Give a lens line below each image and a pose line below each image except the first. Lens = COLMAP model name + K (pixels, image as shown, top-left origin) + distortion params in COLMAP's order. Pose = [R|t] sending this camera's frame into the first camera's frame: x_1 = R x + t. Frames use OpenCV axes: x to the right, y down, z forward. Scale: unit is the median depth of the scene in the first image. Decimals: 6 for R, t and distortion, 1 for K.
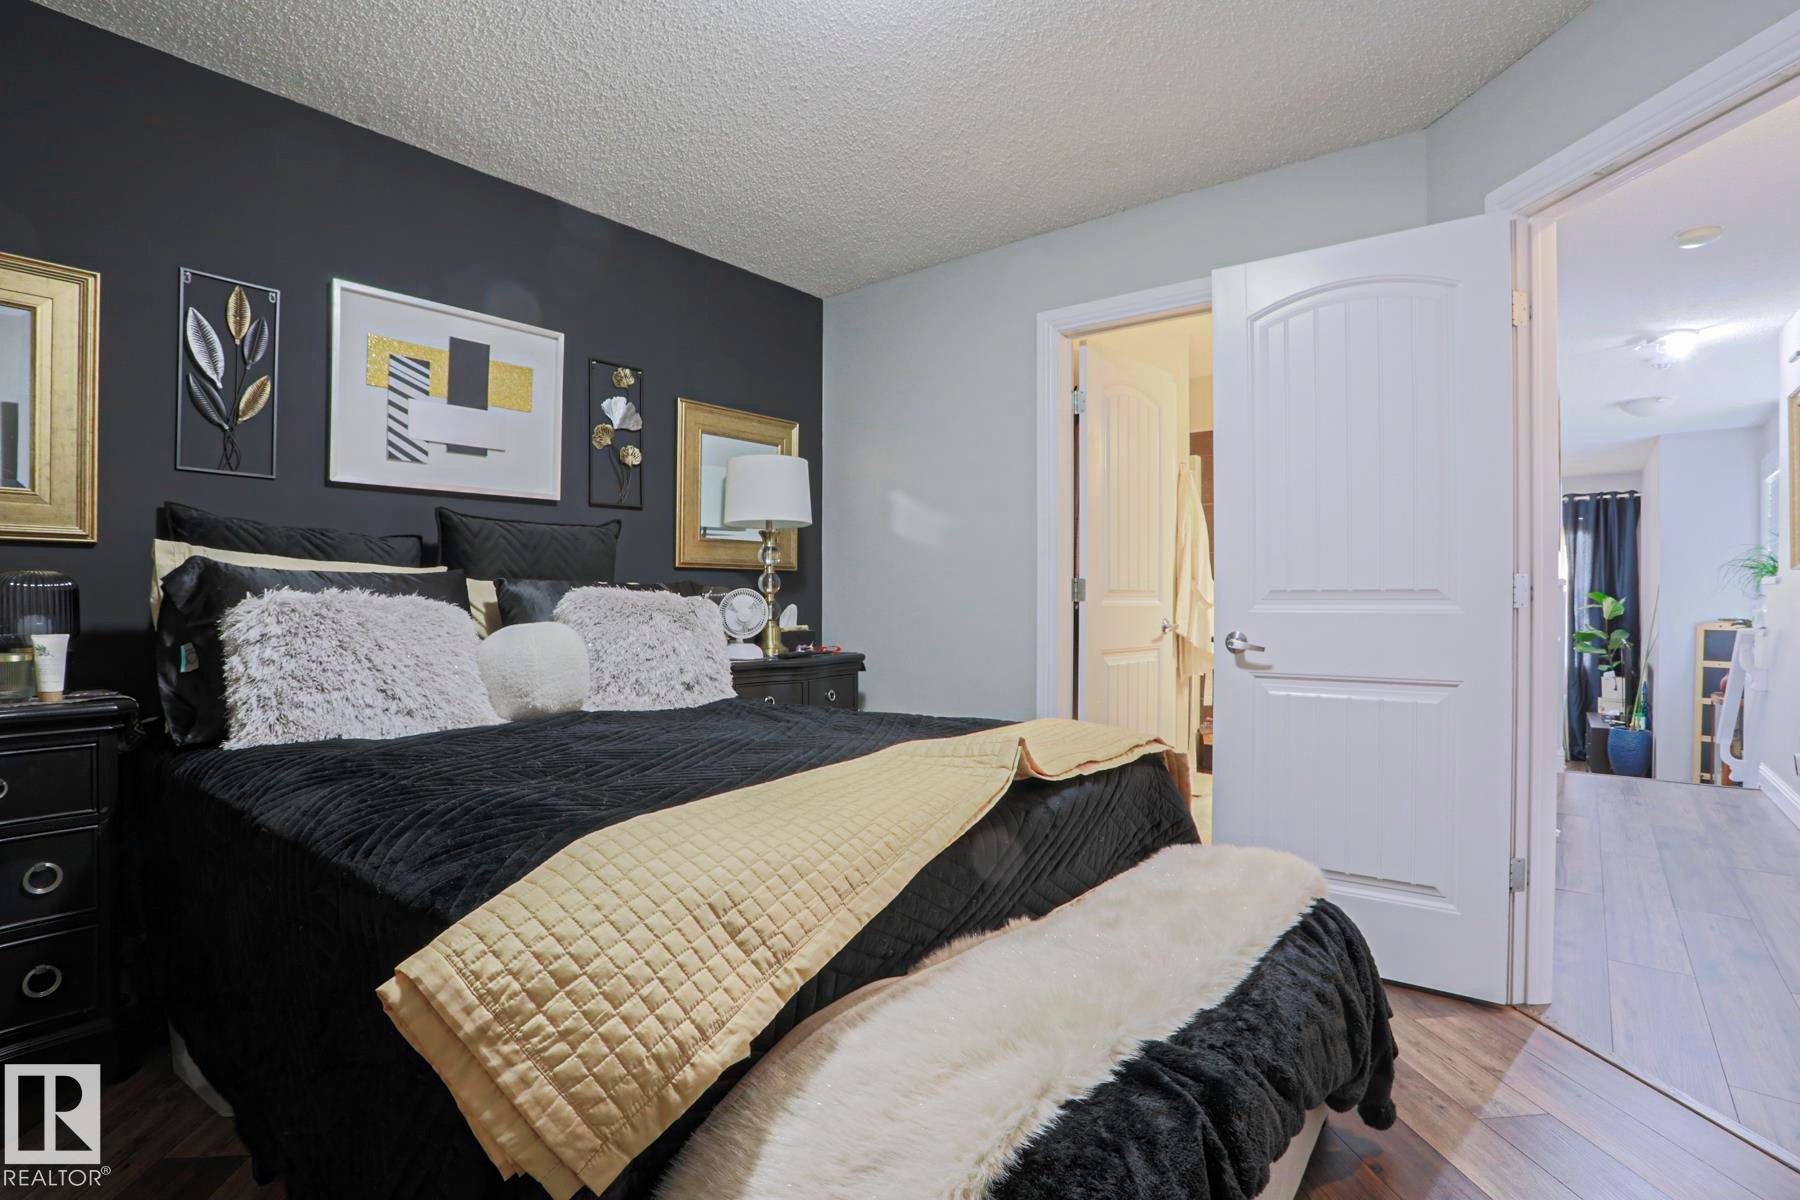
lens RADIAL K [[896.0, 0, 902.4], [0, 896.0, 601.0], [0, 0, 1]] dist [-0.060462, 0.026999]
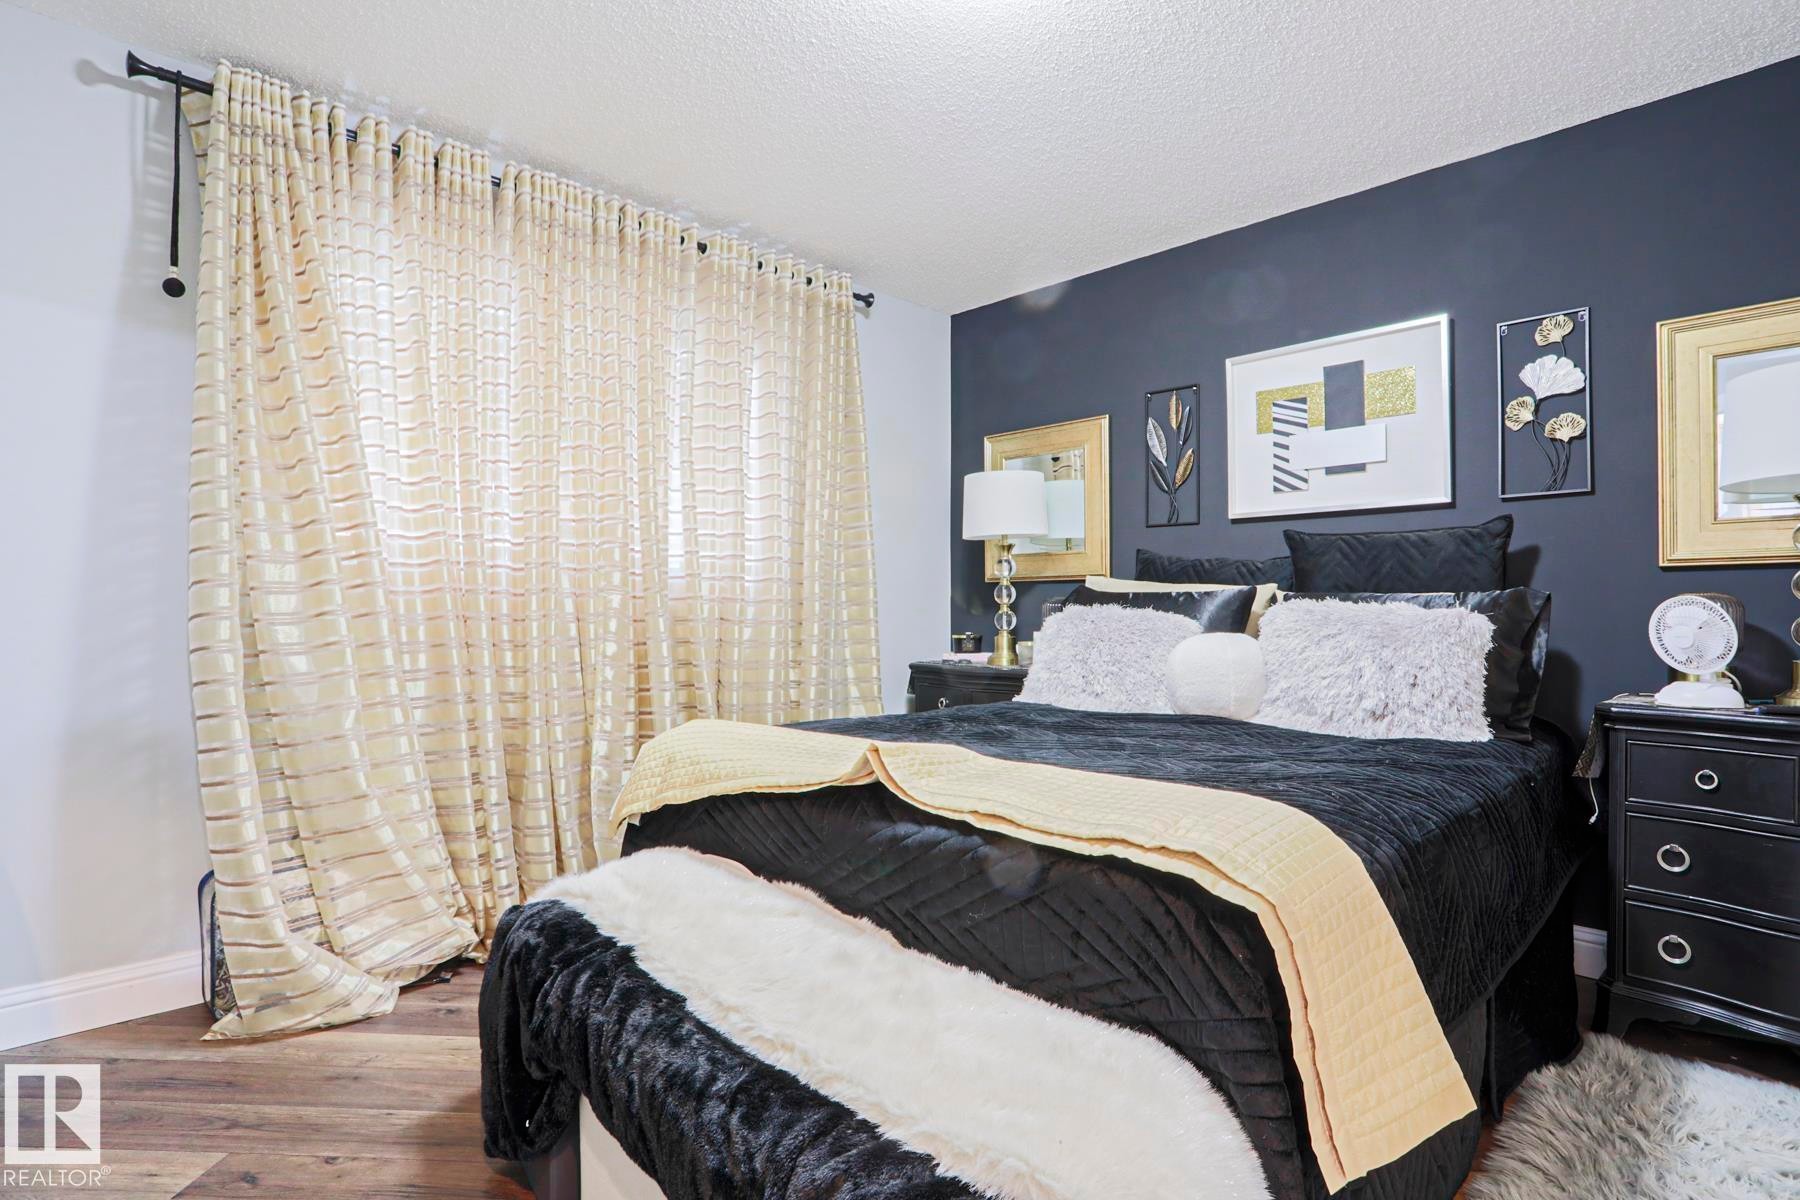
lens RADIAL K [[896.0, 0, 902.4], [0, 896.0, 601.0], [0, 0, 1]] dist [-0.060462, 0.026999]
pose [[-0.136735, -0.015822, -0.990481, 0.628188], [-0.012039, 0.999825, -0.014309, 0.005345], [0.990535, 0.009968, -0.136901, 0.656133]]
